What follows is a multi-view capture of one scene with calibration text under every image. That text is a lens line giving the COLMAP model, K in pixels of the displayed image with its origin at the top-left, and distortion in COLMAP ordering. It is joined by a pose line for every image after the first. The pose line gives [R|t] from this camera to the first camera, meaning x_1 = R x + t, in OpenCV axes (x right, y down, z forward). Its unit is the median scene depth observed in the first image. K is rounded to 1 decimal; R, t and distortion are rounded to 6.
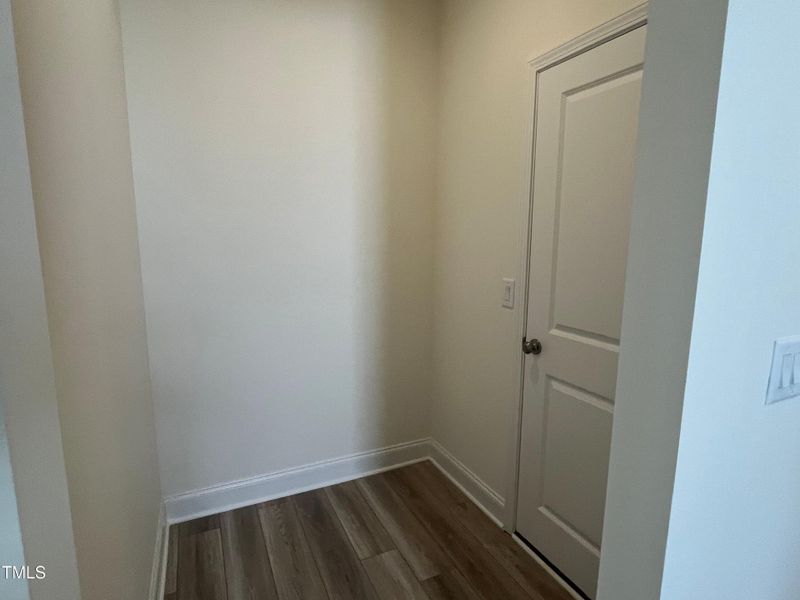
lens RADIAL K [[431.1, 0, 403.5], [0, 431.1, 301.8], [0, 0, 1]] dist [-0.001608, -0.001850]
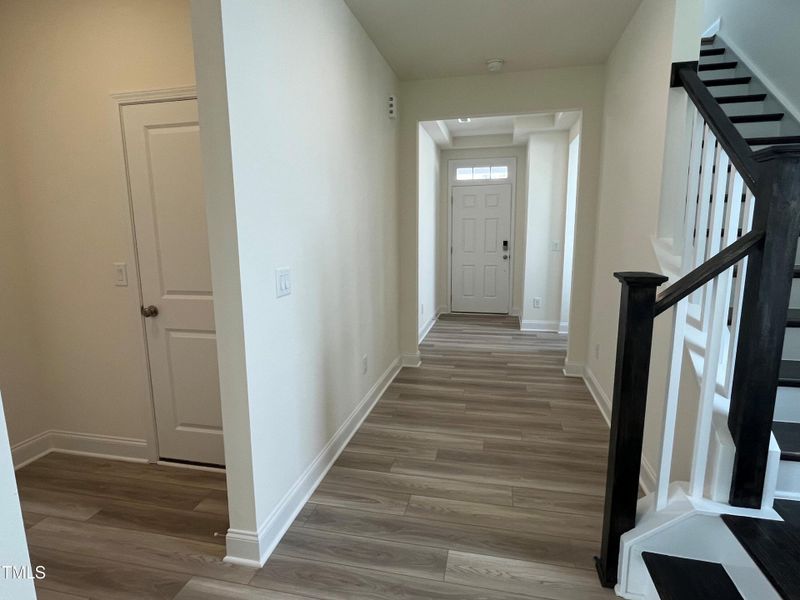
lens RADIAL K [[431.1, 0, 401.7], [0, 431.1, 298.0], [0, 0, 1]] dist [-0.001608, -0.001850]
pose [[0.624167, -0.137581, 0.769082, -0.231480], [0.135424, 0.988524, 0.066930, 0.079317], [-0.769465, 0.062377, 0.635636, -0.440132]]
